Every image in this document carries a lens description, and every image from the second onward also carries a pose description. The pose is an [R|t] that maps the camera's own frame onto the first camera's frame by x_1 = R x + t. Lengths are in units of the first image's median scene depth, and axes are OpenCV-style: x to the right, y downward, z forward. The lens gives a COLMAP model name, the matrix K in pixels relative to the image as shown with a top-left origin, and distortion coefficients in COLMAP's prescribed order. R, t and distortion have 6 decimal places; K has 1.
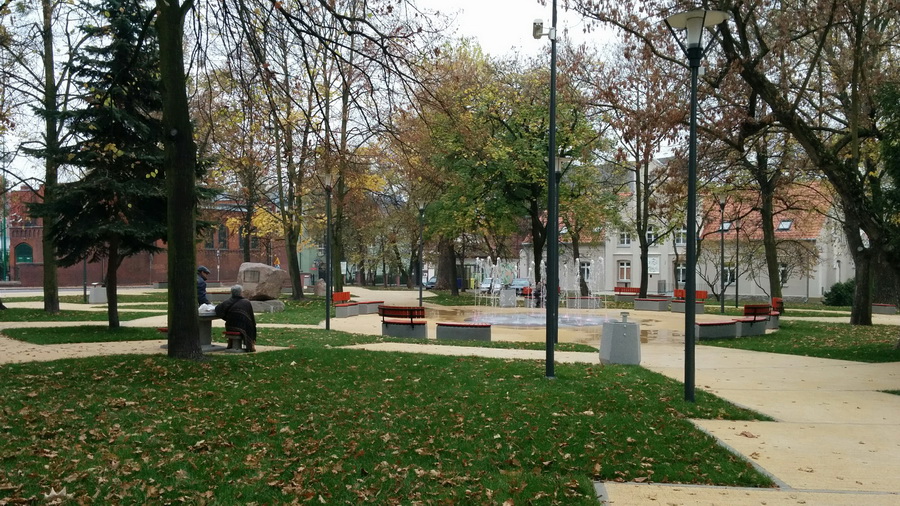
lens RADIAL K [[898.5, 0, 435.9], [0, 898.5, 257.0], [0, 0, 1]] dist [0.057440, -0.024937]
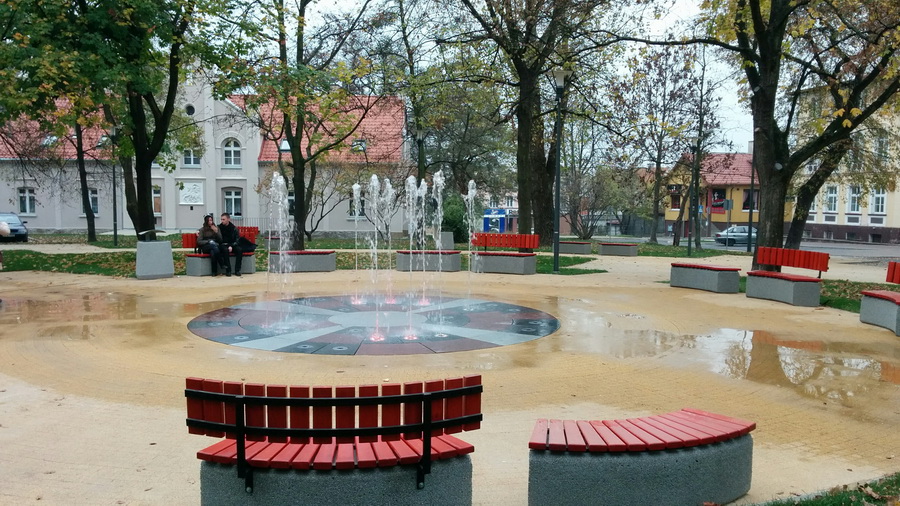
lens RADIAL K [[861.5, 0, 435.8], [0, 861.5, 258.3], [0, 0, 1]] dist [0.062140, -0.021163]
pose [[0.777033, -0.044410, 0.627891, -0.071594], [-0.006594, 0.996879, 0.078668, 0.006388], [-0.629425, -0.065268, 0.774315, 0.420183]]
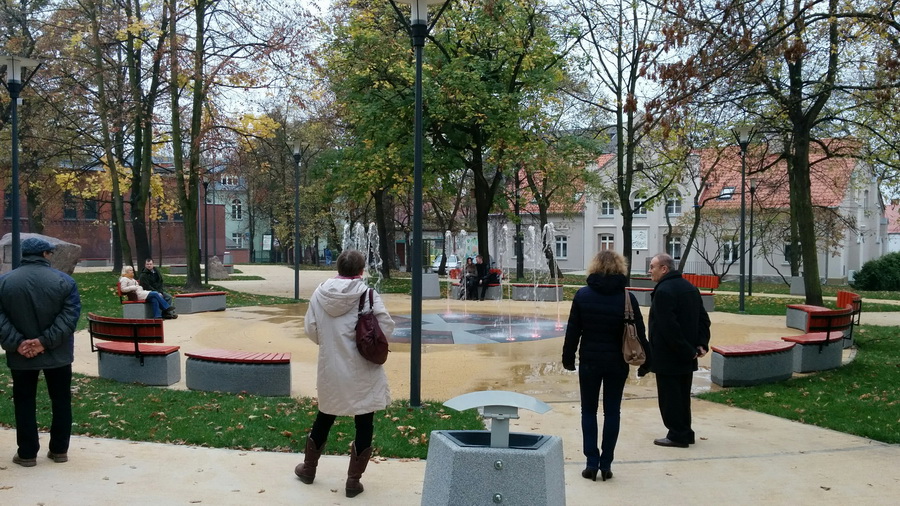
lens RADIAL K [[861.5, 0, 435.8], [0, 861.5, 258.3], [0, 0, 1]] dist [0.062140, -0.021163]
pose [[0.999997, -0.002357, 0.000253, 0.067016], [0.002349, 0.999604, 0.028043, 0.004582], [-0.000319, -0.028043, 0.999607, 0.260977]]
